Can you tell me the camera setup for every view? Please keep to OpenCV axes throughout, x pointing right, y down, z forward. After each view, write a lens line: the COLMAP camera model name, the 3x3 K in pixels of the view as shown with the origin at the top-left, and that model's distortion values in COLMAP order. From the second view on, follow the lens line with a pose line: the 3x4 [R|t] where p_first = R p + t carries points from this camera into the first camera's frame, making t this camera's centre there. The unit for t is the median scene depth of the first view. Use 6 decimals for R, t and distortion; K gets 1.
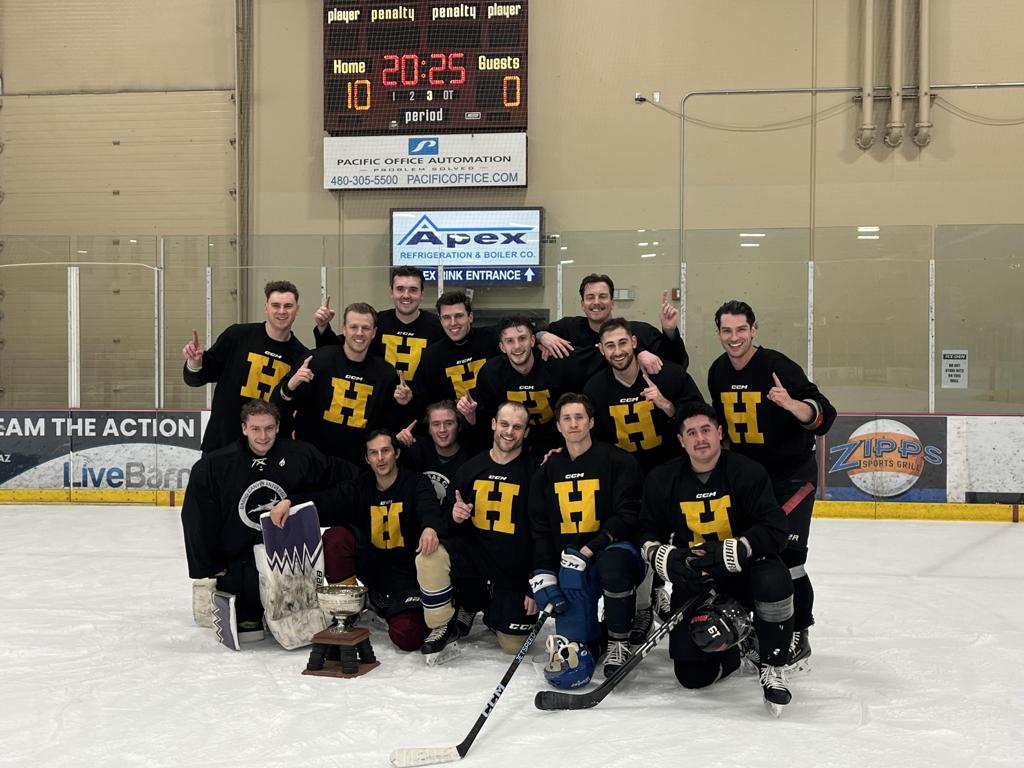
lens RADIAL K [[1123.2, 0, 529.2], [0, 1123.2, 399.8], [0, 0, 1]] dist [0.008140, 0.000000]
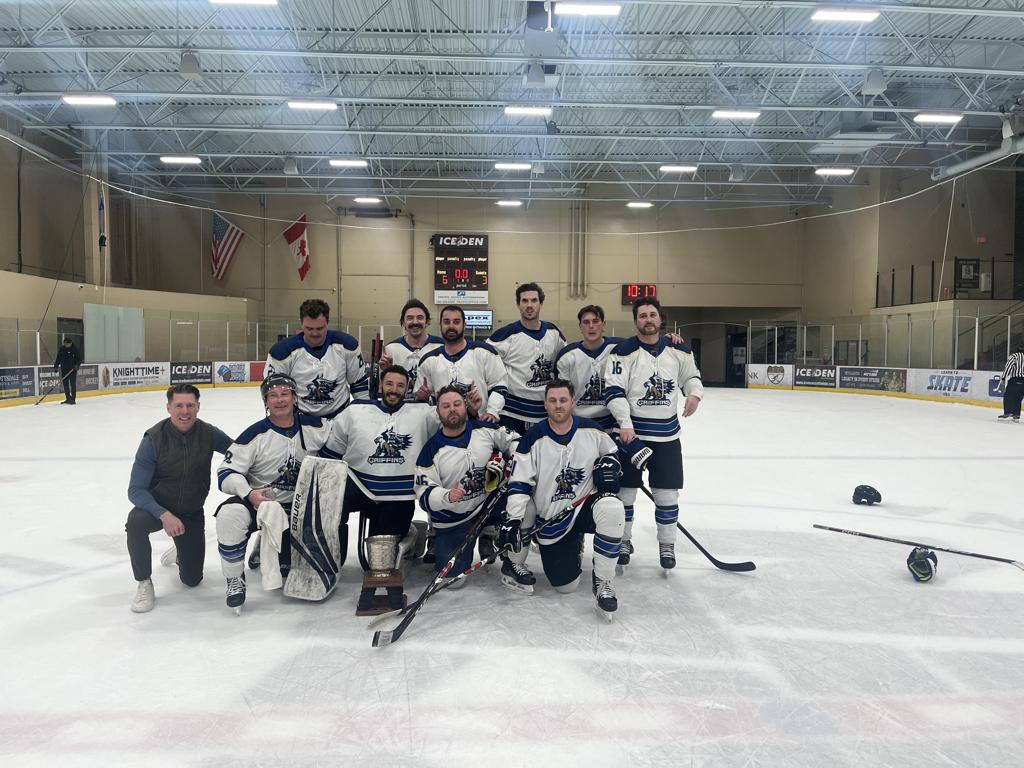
lens RADIAL K [[788.7, 0, 516.7], [0, 788.7, 397.9], [0, 0, 1]] dist [0.027735, -0.002661]
pose [[0.978718, -0.009982, 0.204966, -0.467419], [0.003778, 0.999523, 0.030635, 0.049038], [-0.205174, -0.029209, 0.978290, -1.696994]]
